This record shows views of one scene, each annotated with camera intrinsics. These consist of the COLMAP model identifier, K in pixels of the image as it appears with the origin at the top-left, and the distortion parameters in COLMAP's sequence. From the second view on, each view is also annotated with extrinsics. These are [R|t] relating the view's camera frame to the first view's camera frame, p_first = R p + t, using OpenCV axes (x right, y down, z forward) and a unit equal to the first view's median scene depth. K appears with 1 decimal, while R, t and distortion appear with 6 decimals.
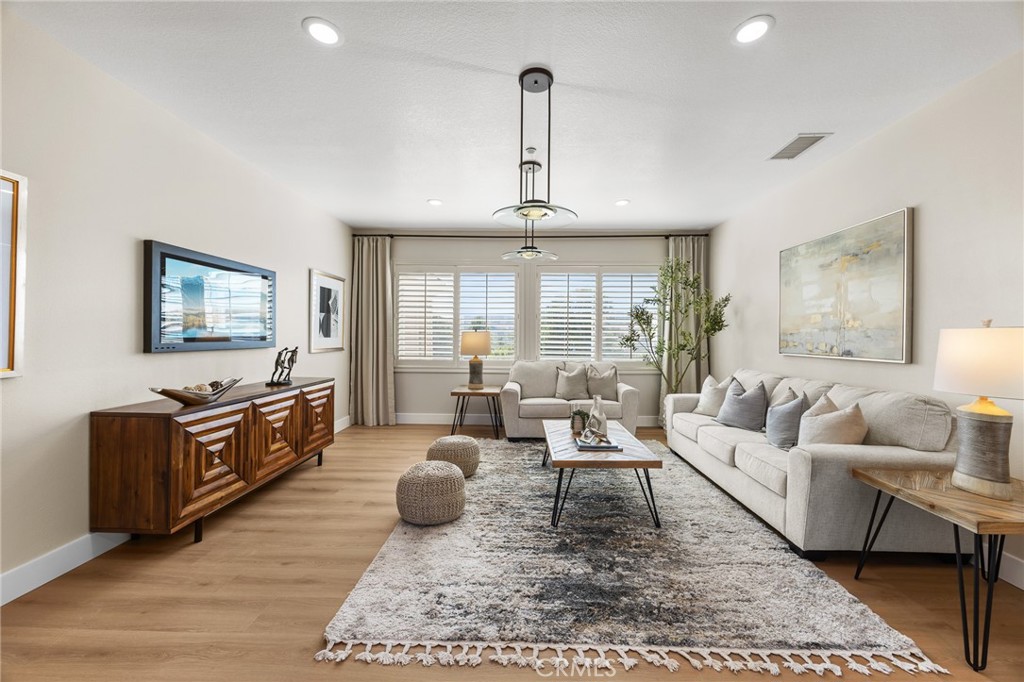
lens RADIAL K [[387.6, 0, 516.7], [0, 387.6, 337.4], [0, 0, 1]] dist [-0.003247, -0.000351]
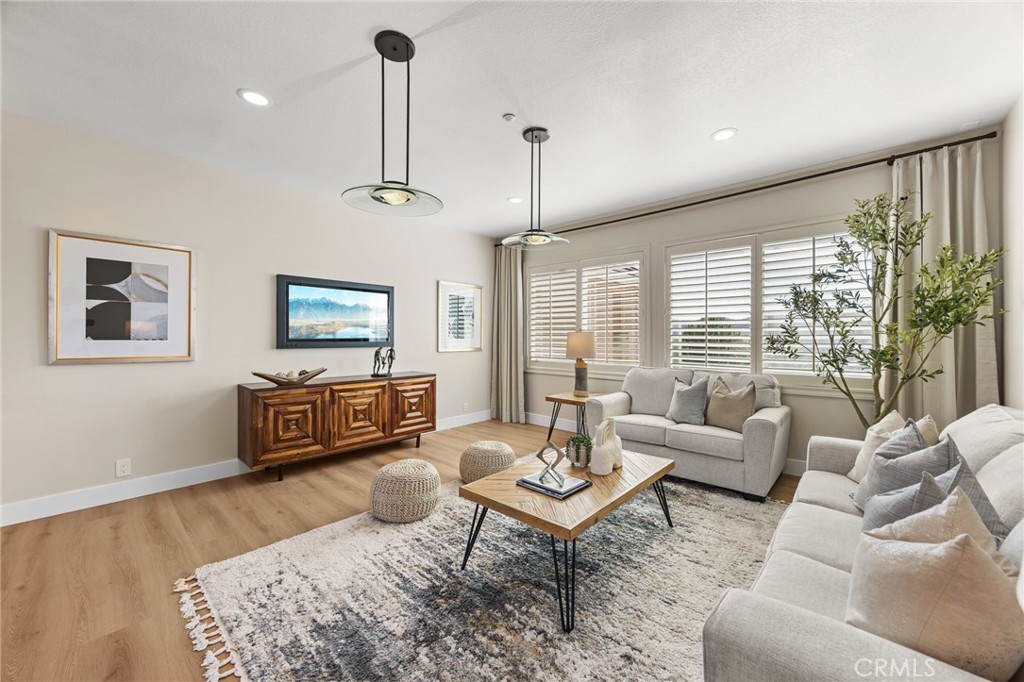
lens RADIAL K [[385.2, 0, 513.2], [0, 385.2, 337.8], [0, 0, 1]] dist [-0.006501, -0.000170]
pose [[0.757360, -0.004255, -0.652983, 0.619898], [0.001516, 0.999988, -0.004757, 0.004220], [0.652995, 0.002613, 0.757357, 0.394009]]
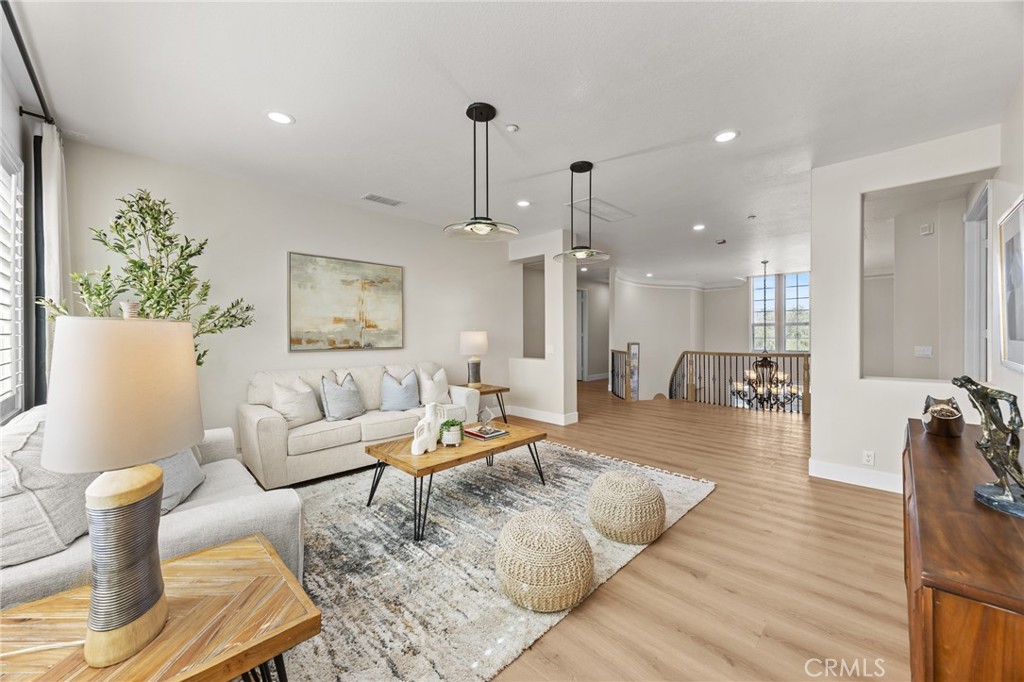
lens RADIAL K [[387.6, 0, 516.7], [0, 387.6, 337.4], [0, 0, 1]] dist [-0.003247, -0.000351]
pose [[-0.727793, -0.006358, 0.685768, -0.614122], [0.001073, 0.999945, 0.010410, -0.005406], [-0.685796, 0.008313, -0.727746, 1.723832]]
